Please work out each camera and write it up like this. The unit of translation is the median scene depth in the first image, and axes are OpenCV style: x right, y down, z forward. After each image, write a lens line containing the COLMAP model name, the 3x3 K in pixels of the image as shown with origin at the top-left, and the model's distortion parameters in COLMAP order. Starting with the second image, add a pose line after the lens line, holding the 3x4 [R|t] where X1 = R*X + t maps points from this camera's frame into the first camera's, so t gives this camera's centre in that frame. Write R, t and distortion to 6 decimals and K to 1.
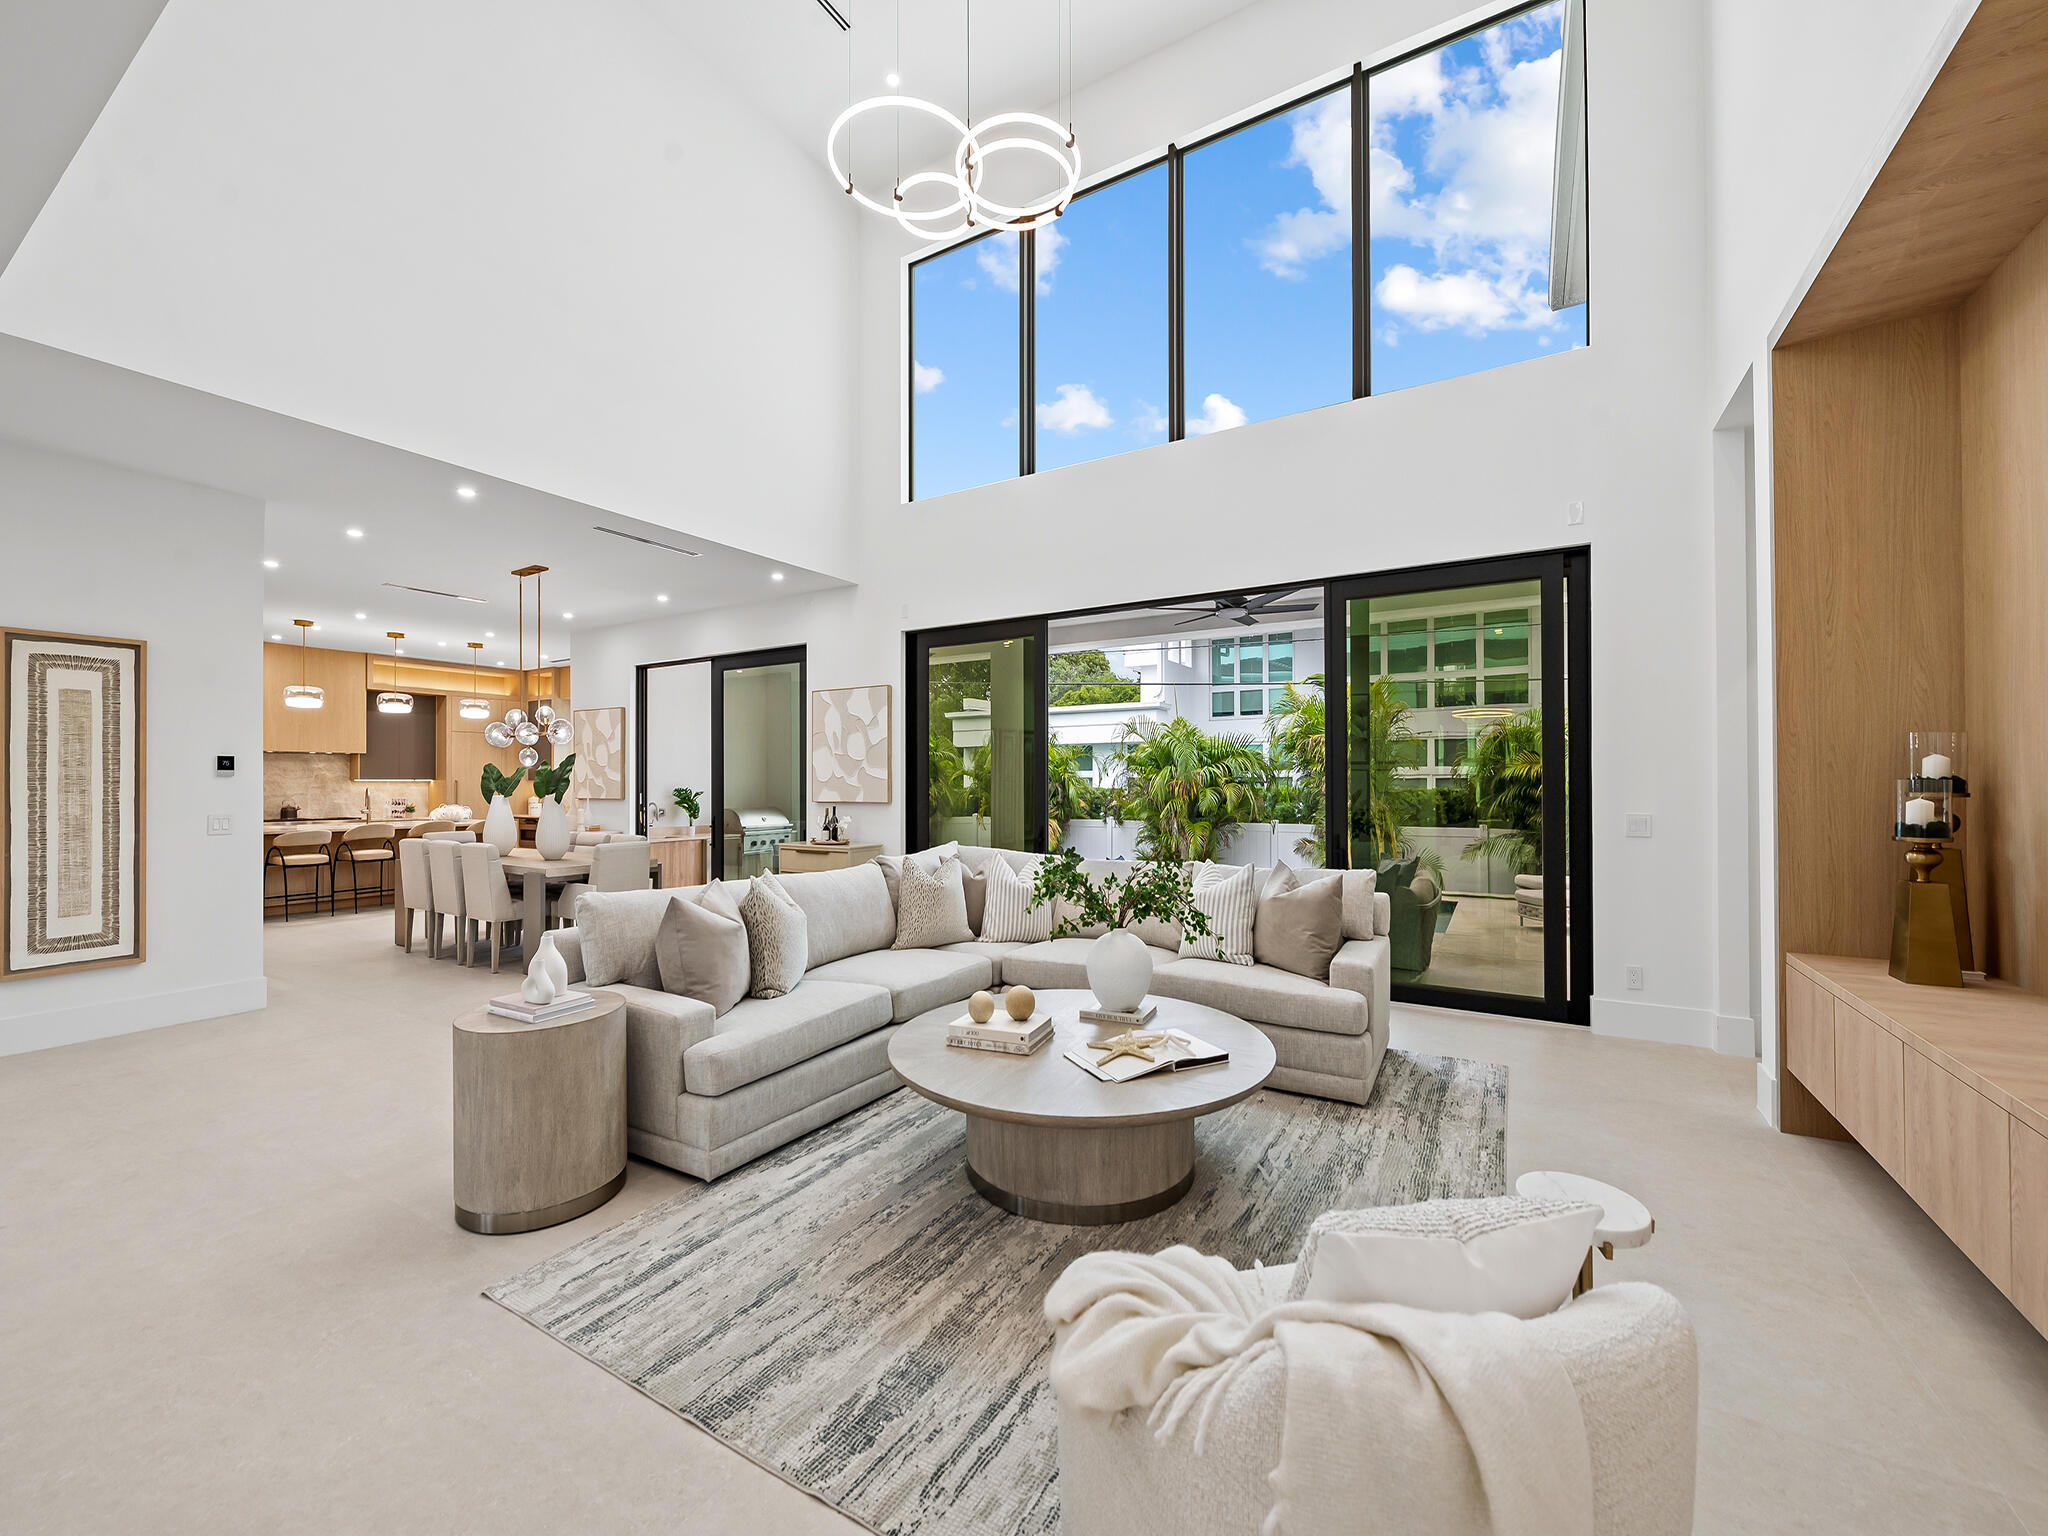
lens RADIAL K [[793.0, 0, 1022.9], [0, 793.0, 779.0], [0, 0, 1]] dist [-0.010120, 0.000002]
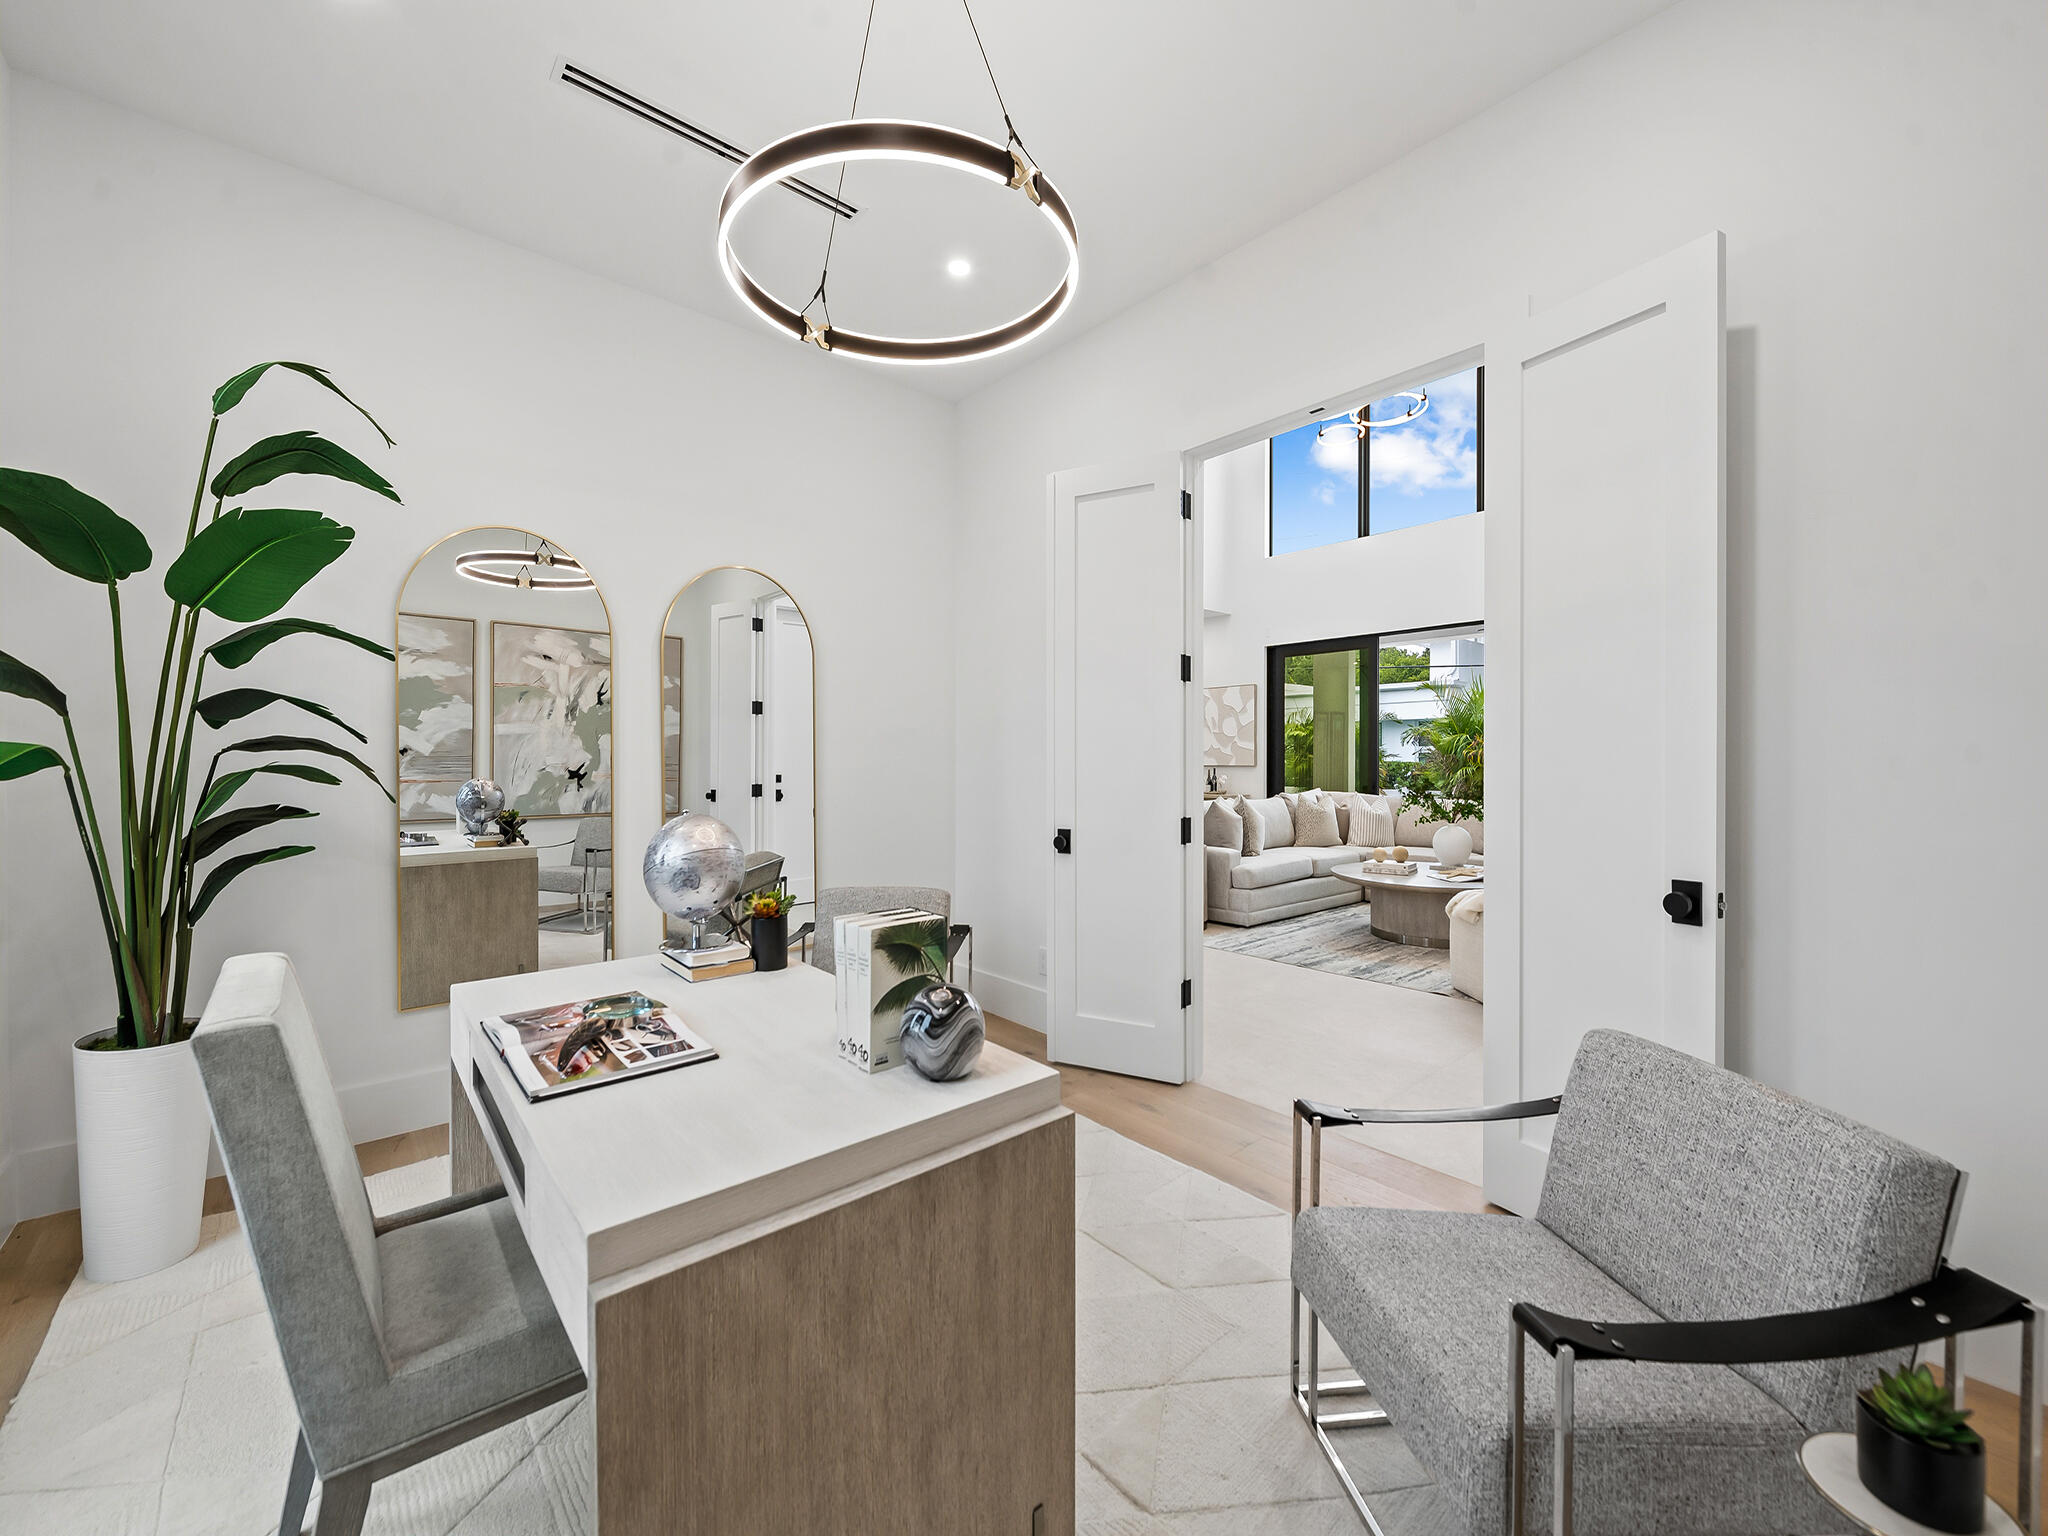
lens RADIAL K [[793.0, 0, 1021.7], [0, 793.0, 753.6], [0, 0, 1]] dist [-0.010120, 0.000002]
pose [[0.948143, 0.000066, -0.317843, -0.155464], [-0.001503, 0.999990, -0.004278, 0.019579], [0.317839, 0.004534, 0.948134, -0.685546]]
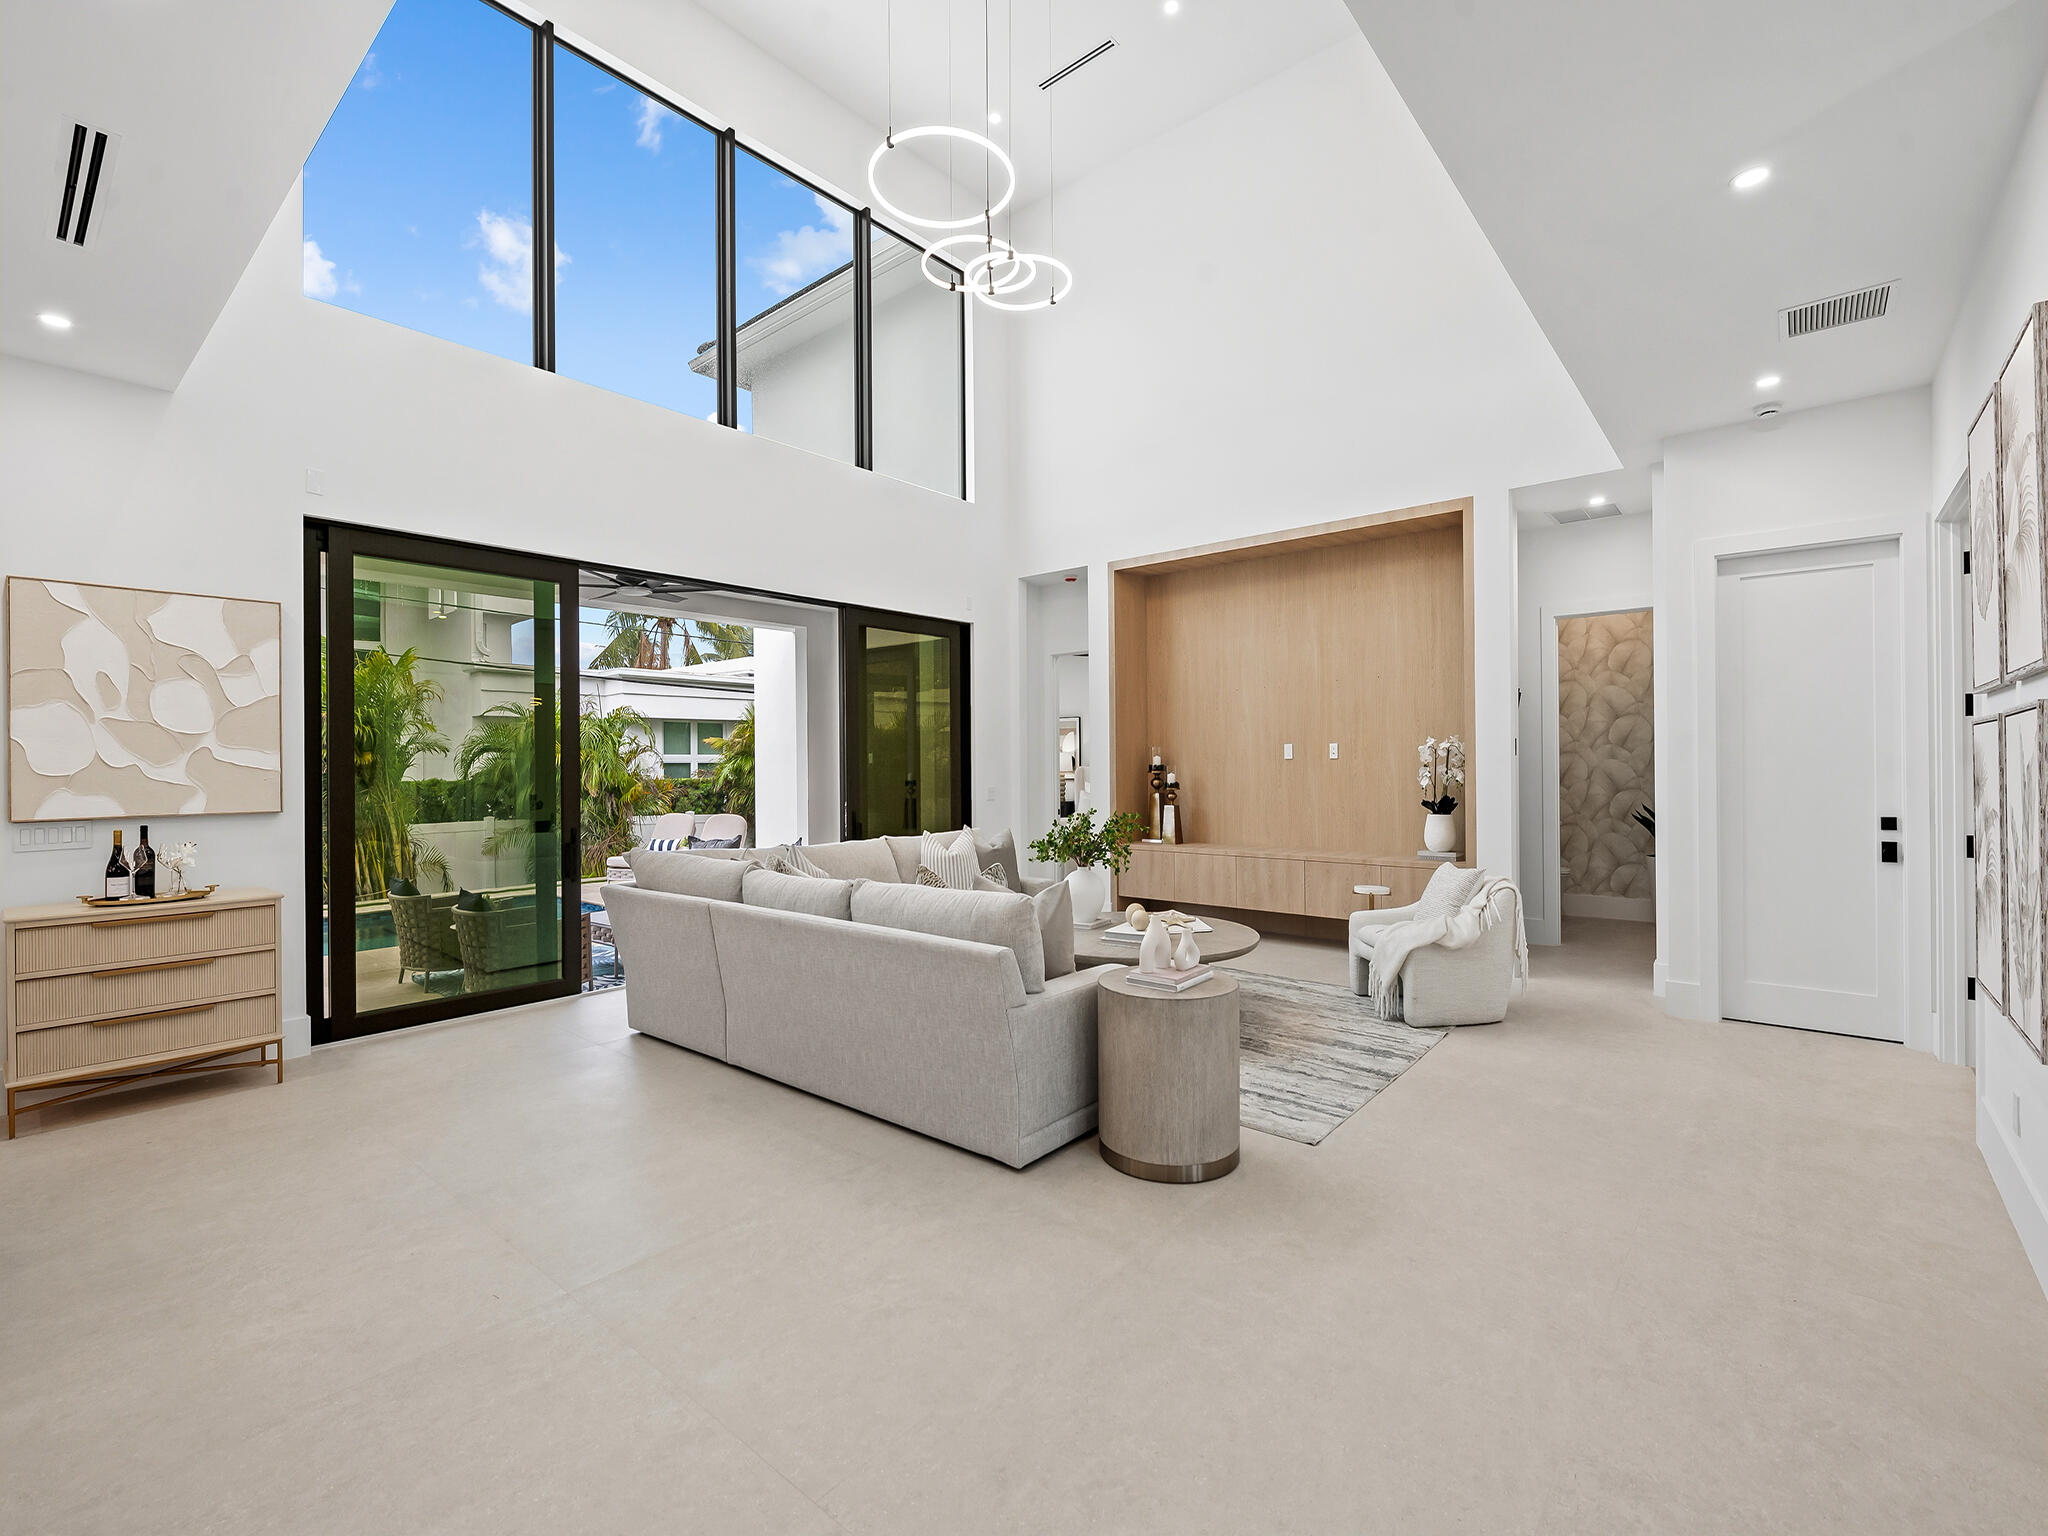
lens RADIAL K [[897.6, 0, 1016.8], [0, 897.6, 755.8], [0, 0, 1]] dist [-0.004586, -0.001938]
pose [[0.178400, 0.015060, 0.983843, -0.957660], [0.007994, 0.999828, -0.016755, 0.006569], [-0.983926, 0.010854, 0.178249, 0.512113]]
